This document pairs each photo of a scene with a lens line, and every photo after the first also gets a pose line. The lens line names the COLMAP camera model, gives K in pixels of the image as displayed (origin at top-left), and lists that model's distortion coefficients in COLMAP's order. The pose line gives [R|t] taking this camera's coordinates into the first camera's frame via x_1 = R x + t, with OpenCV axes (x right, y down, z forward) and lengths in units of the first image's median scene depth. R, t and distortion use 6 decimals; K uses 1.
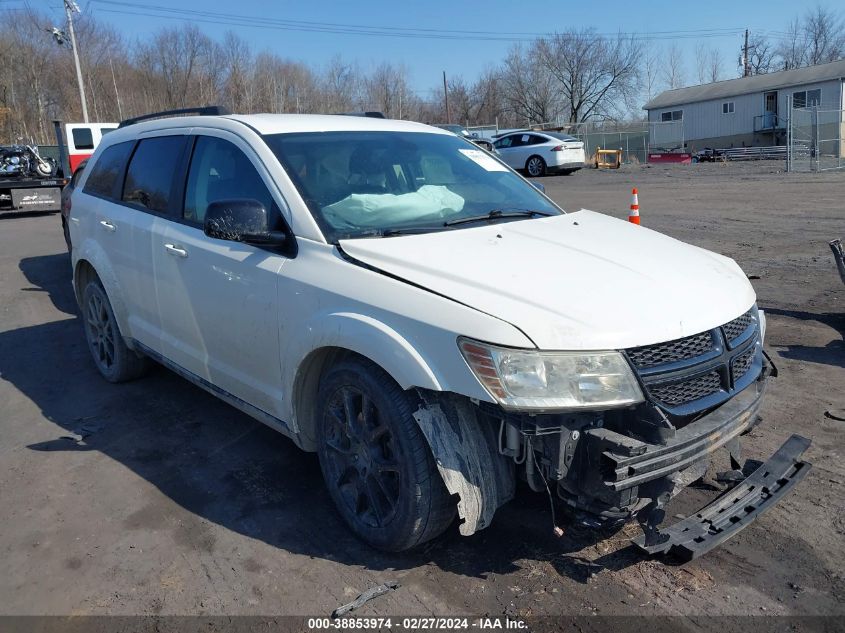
lens RADIAL K [[664.0, 0, 425.9], [0, 664.0, 320.3], [0, 0, 1]] dist [0.024810, -0.039738]
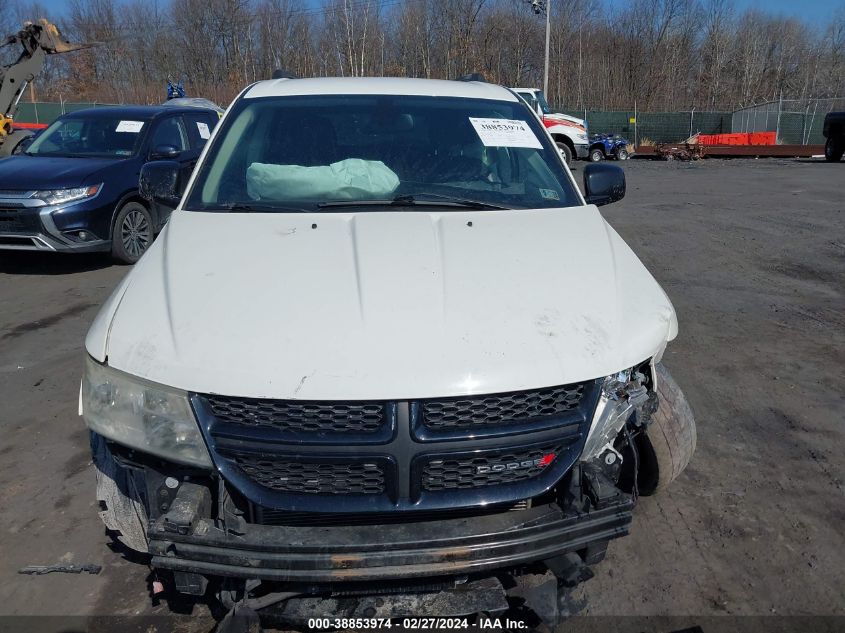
lens RADIAL K [[664.0, 0, 421.8], [0, 664.0, 314.2], [0, 0, 1]] dist [0.024810, -0.039738]
pose [[0.780215, 0.197486, -0.593518, 0.646026], [-0.173065, 0.979966, 0.098568, -0.111239], [0.601093, 0.025813, 0.798762, 0.389306]]
